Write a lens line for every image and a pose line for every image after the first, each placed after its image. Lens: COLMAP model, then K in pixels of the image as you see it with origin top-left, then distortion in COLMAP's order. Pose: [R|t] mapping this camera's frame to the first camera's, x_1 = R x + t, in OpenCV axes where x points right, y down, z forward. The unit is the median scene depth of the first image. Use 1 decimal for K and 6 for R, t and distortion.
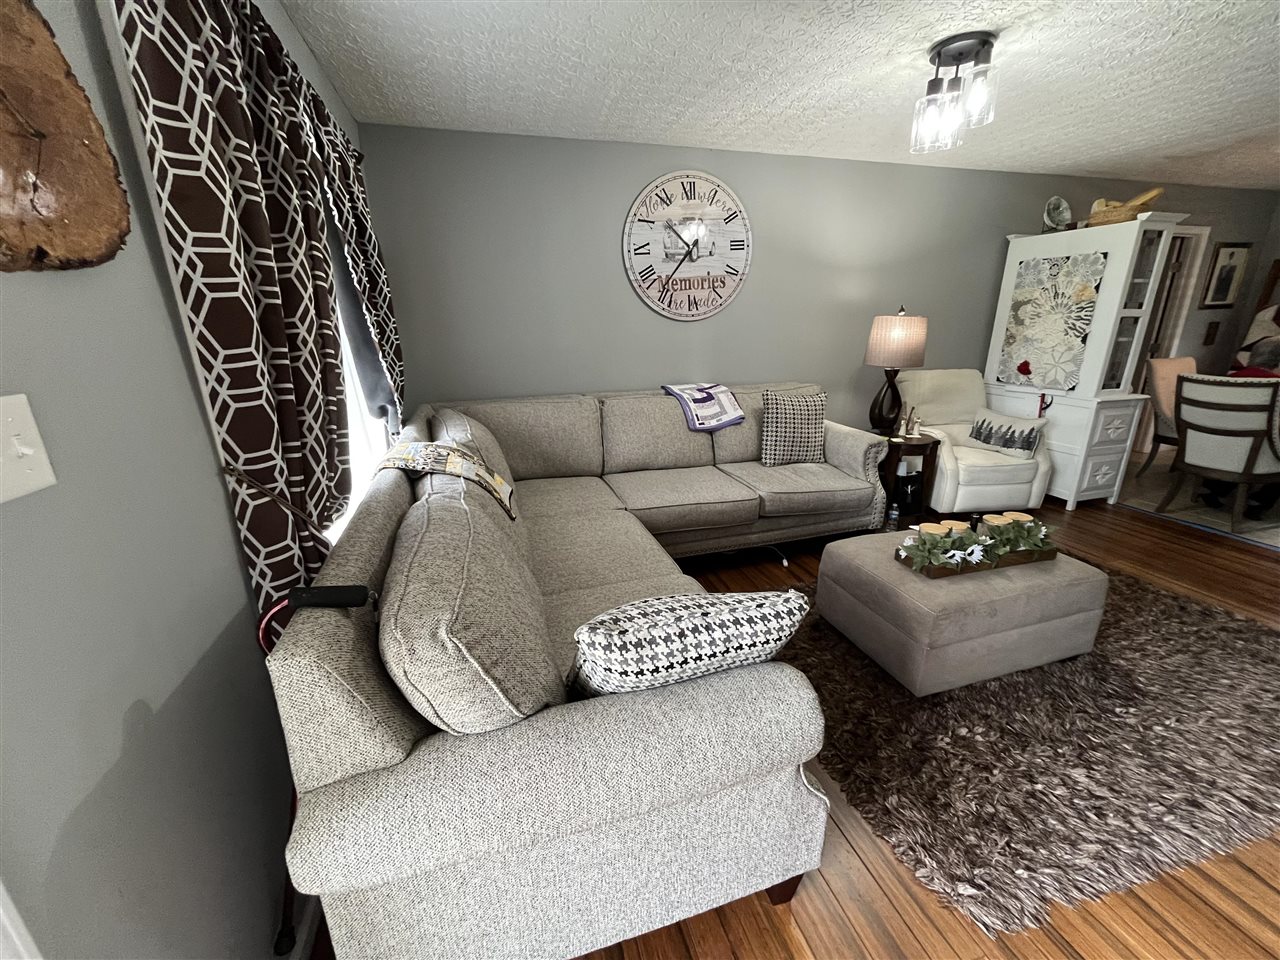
lens RADIAL K [[514.2, 0, 640.2], [0, 514.2, 481.6], [0, 0, 1]] dist [-0.001873, 0.000031]
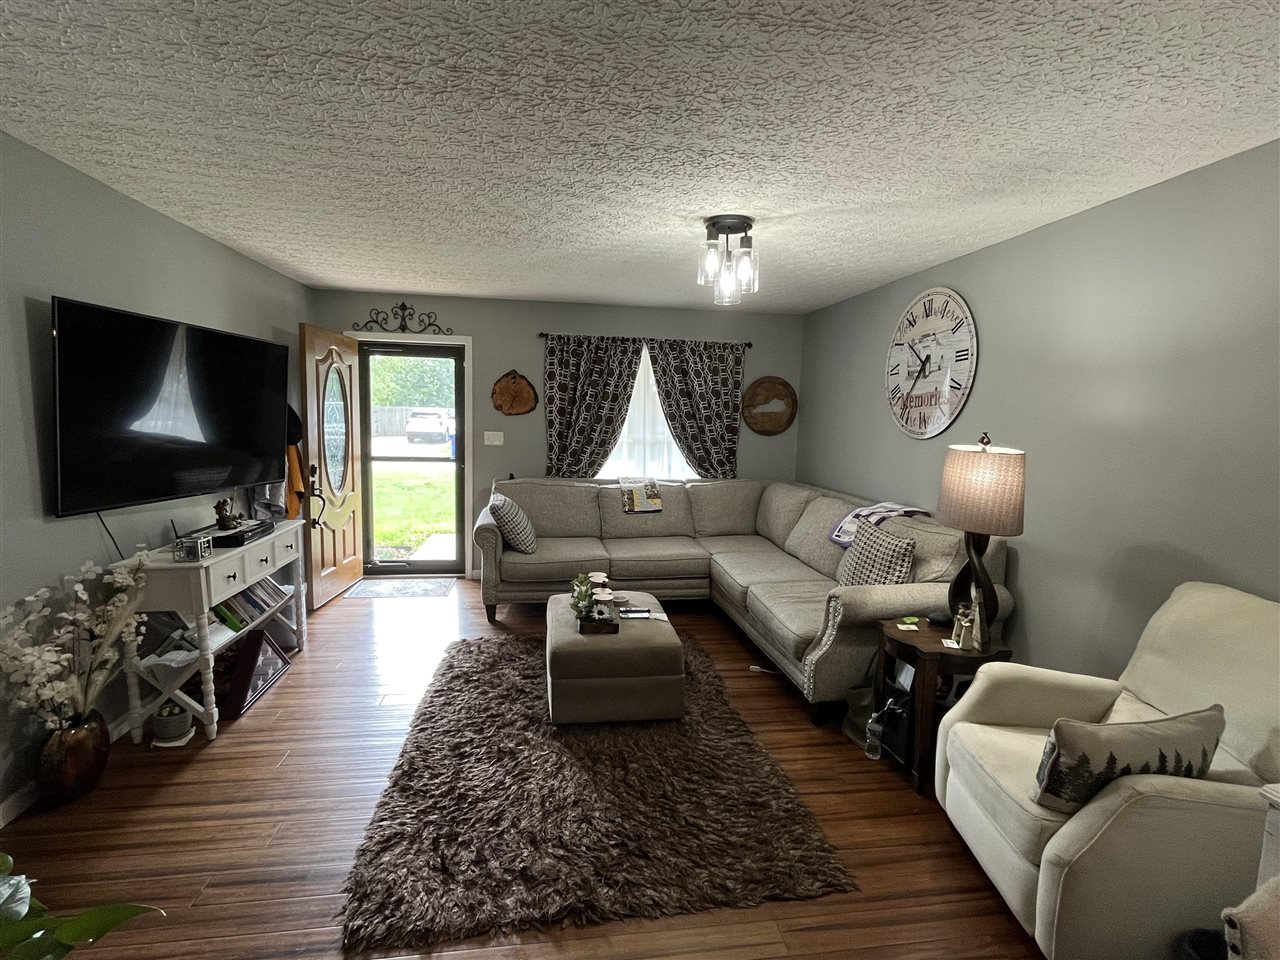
lens RADIAL K [[599.3, 0, 639.4], [0, 599.3, 476.1], [0, 0, 1]] dist [-0.000387, -0.000015]
pose [[-0.144566, 0.119351, -0.982271, 1.266533], [-0.313701, 0.935962, 0.159894, -0.276976], [0.938452, 0.331255, -0.097868, 0.689535]]
